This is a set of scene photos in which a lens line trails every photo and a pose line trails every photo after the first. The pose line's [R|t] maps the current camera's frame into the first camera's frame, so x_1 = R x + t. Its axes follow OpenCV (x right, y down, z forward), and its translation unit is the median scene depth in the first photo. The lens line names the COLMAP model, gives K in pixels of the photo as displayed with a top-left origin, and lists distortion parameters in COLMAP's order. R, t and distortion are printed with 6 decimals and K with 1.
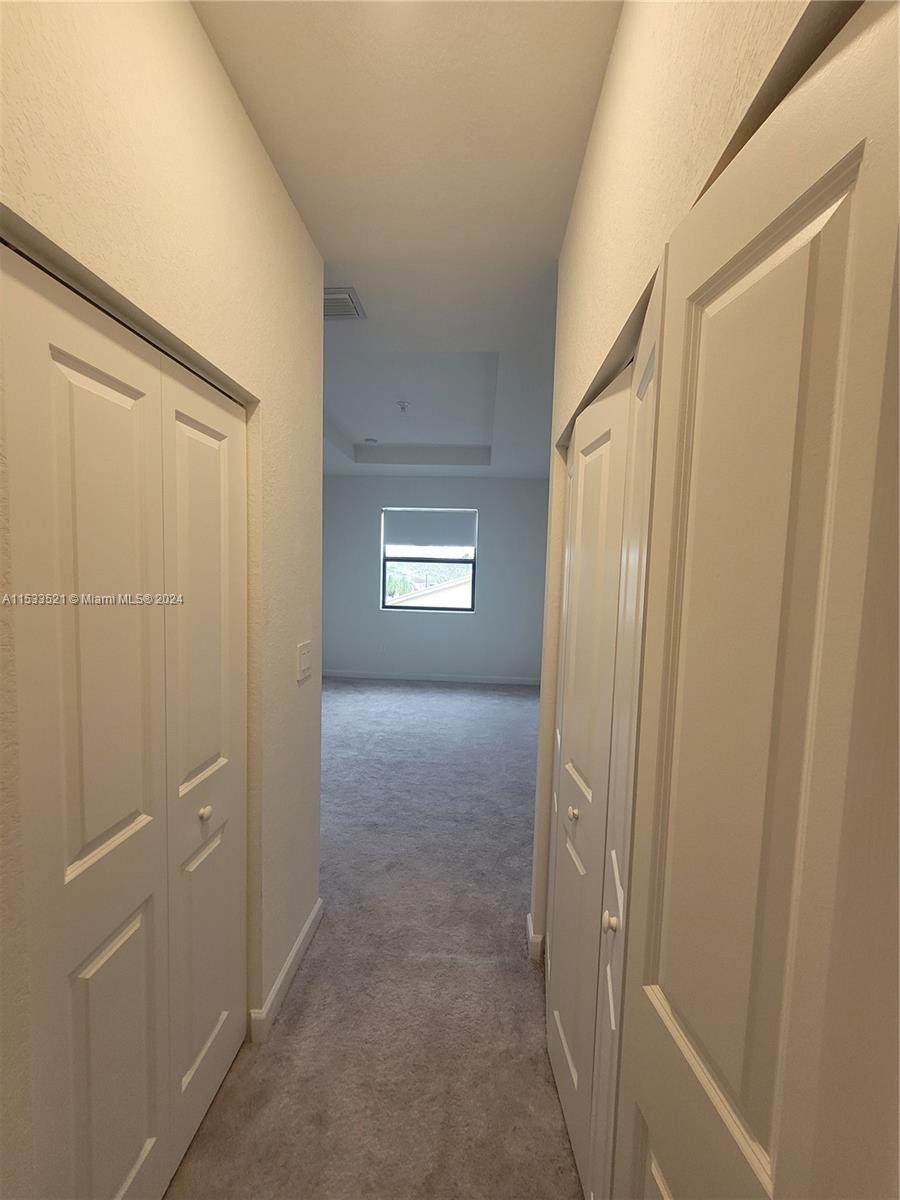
lens RADIAL K [[471.9, 0, 448.1], [0, 471.9, 600.2], [0, 0, 1]] dist [0.003233, 0.000115]
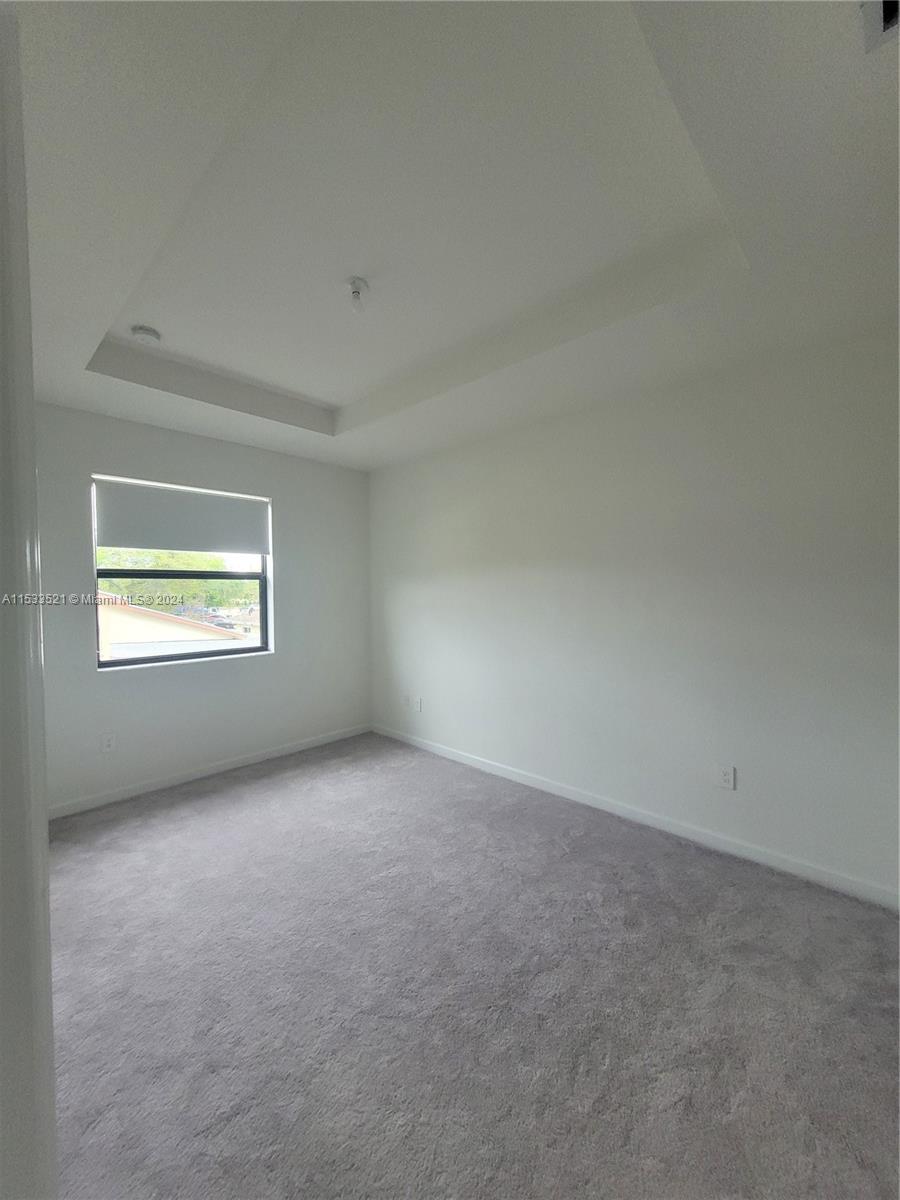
lens RADIAL K [[471.9, 0, 450.7], [0, 471.9, 604.3], [0, 0, 1]] dist [0.003233, 0.000115]
pose [[0.642590, -0.058002, 0.764012, -0.284952], [0.071485, 0.997320, 0.015590, -0.033670], [-0.762868, 0.044598, 0.645014, 0.367155]]
